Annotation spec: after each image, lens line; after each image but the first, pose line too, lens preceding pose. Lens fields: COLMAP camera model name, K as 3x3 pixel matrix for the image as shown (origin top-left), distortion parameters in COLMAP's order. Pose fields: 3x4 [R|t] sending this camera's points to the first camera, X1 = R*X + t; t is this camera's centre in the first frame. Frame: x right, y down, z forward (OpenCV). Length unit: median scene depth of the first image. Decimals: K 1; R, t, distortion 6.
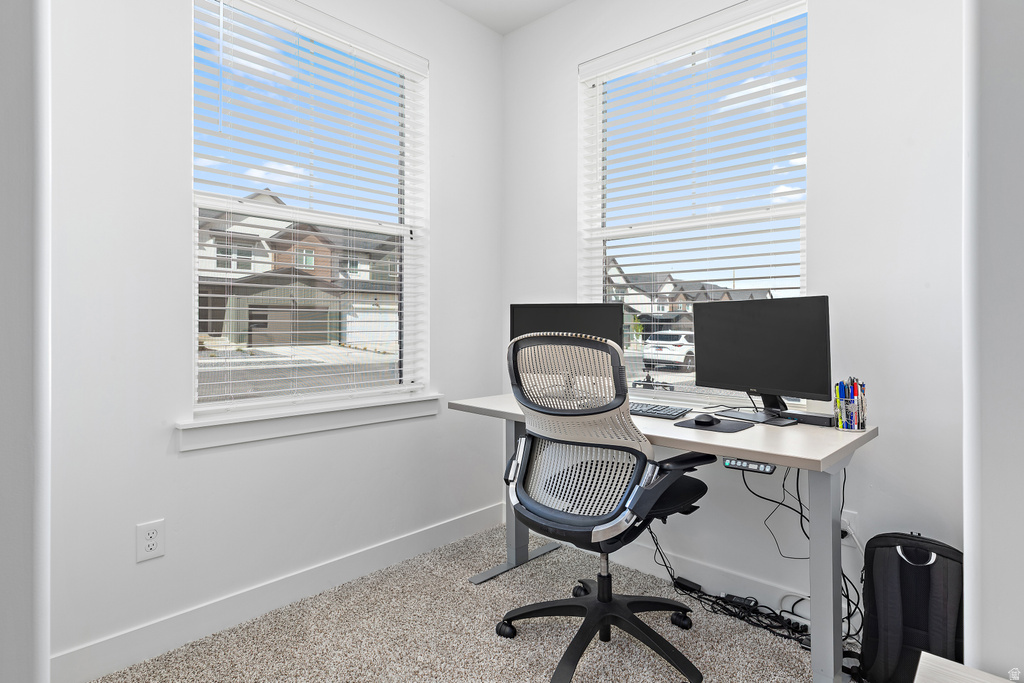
lens RADIAL K [[553.2, 0, 510.1], [0, 553.2, 332.6], [0, 0, 1]] dist [0.010396, -0.009515]
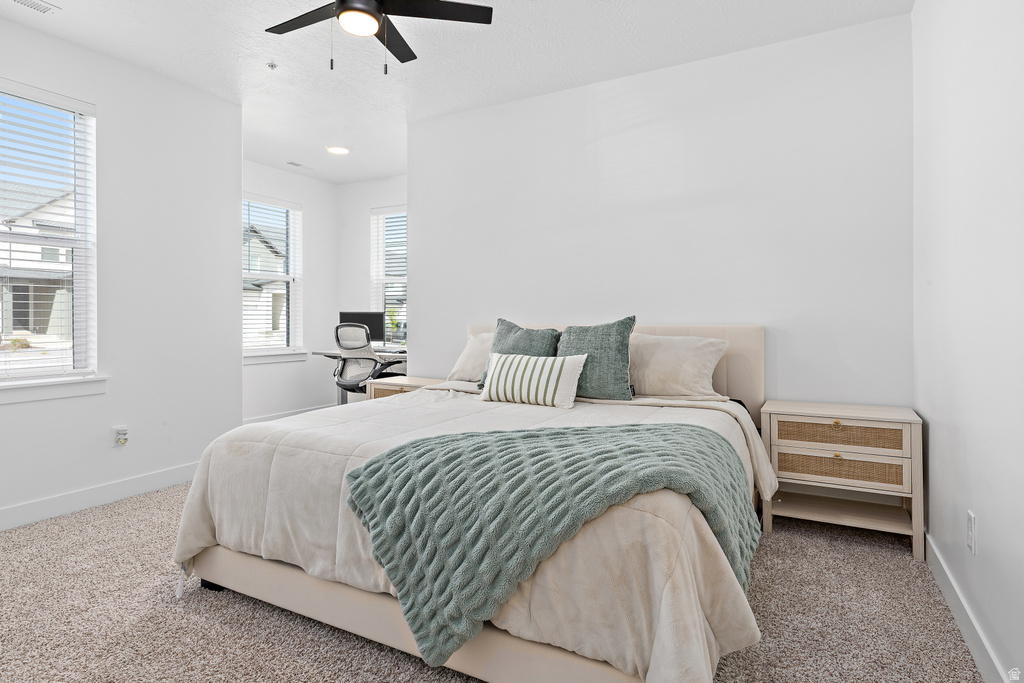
lens RADIAL K [[553.2, 0, 514.6], [0, 553.2, 336.5], [0, 0, 1]] dist [0.010396, -0.009515]
pose [[0.967721, -0.009619, 0.251841, 0.122449], [0.005605, 0.999846, 0.016652, 0.017933], [-0.251962, -0.014703, 0.967625, -1.404679]]
